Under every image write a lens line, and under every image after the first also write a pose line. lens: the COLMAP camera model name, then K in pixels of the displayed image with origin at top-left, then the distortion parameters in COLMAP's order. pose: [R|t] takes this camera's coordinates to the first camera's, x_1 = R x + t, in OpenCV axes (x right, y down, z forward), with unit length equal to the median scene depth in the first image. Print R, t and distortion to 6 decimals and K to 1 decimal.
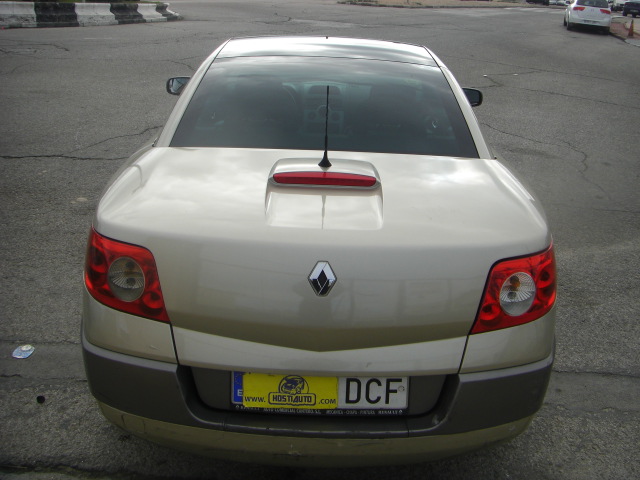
lens RADIAL K [[663.5, 0, 351.0], [0, 663.5, 233.4], [0, 0, 1]] dist [-0.109086, 0.000000]
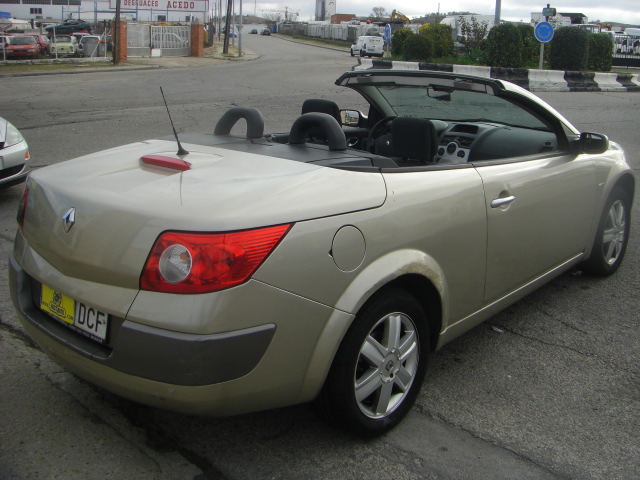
lens RADIAL K [[663.5, 0, 350.3], [0, 663.5, 241.5], [0, 0, 1]] dist [-0.109086, 0.000000]
pose [[0.761268, 0.148978, -0.631092, 1.171498], [-0.206457, 0.978288, -0.018105, 0.015287], [0.614692, 0.144076, 0.775497, 0.315923]]
